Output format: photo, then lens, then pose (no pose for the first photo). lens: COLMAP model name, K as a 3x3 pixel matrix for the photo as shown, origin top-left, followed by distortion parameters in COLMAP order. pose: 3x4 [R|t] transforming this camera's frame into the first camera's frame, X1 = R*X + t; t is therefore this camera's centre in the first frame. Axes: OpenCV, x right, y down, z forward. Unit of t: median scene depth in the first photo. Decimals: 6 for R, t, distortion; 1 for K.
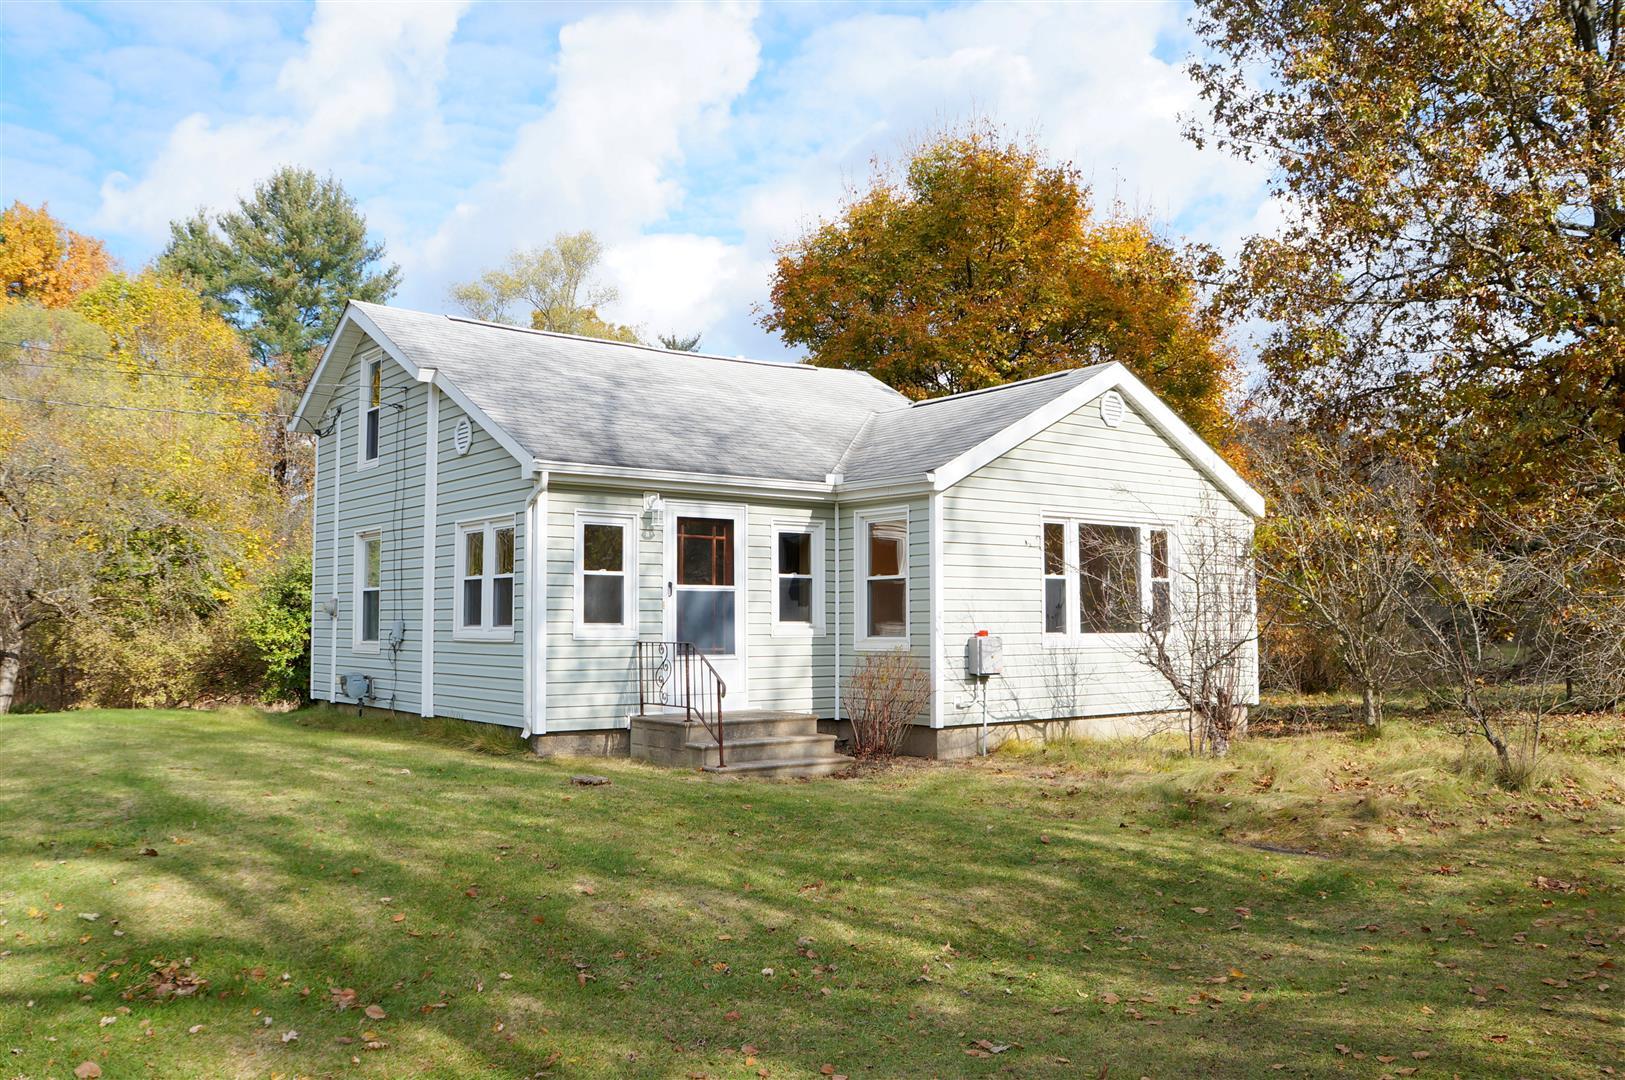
lens RADIAL K [[1364.5, 0, 812.5], [0, 1364.5, 540.0], [0, 0, 1]] dist [-0.169703, 0.115897]
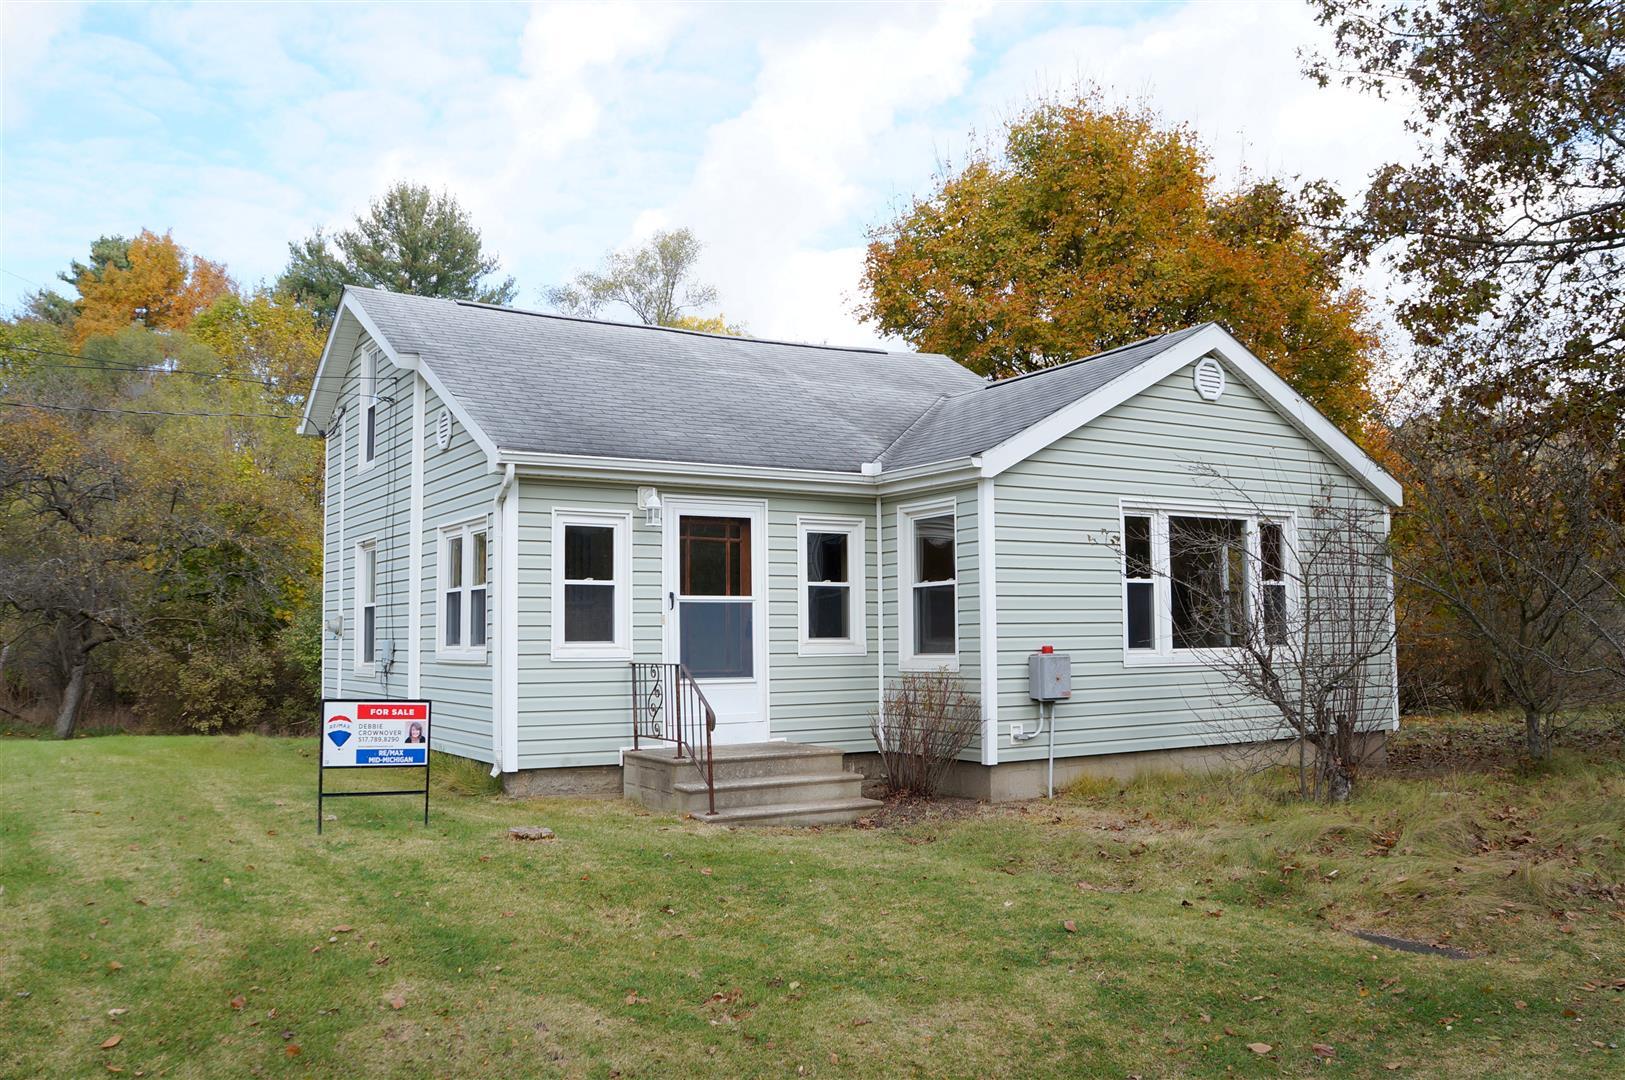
lens RADIAL K [[1364.5, 0, 812.5], [0, 1364.5, 540.0], [0, 0, 1]] dist [-0.169703, 0.115897]
pose [[0.992890, -0.016707, -0.117858, 0.075286], [0.015433, 0.999812, -0.011716, 0.008619], [0.118032, 0.009814, 0.992961, 0.149698]]
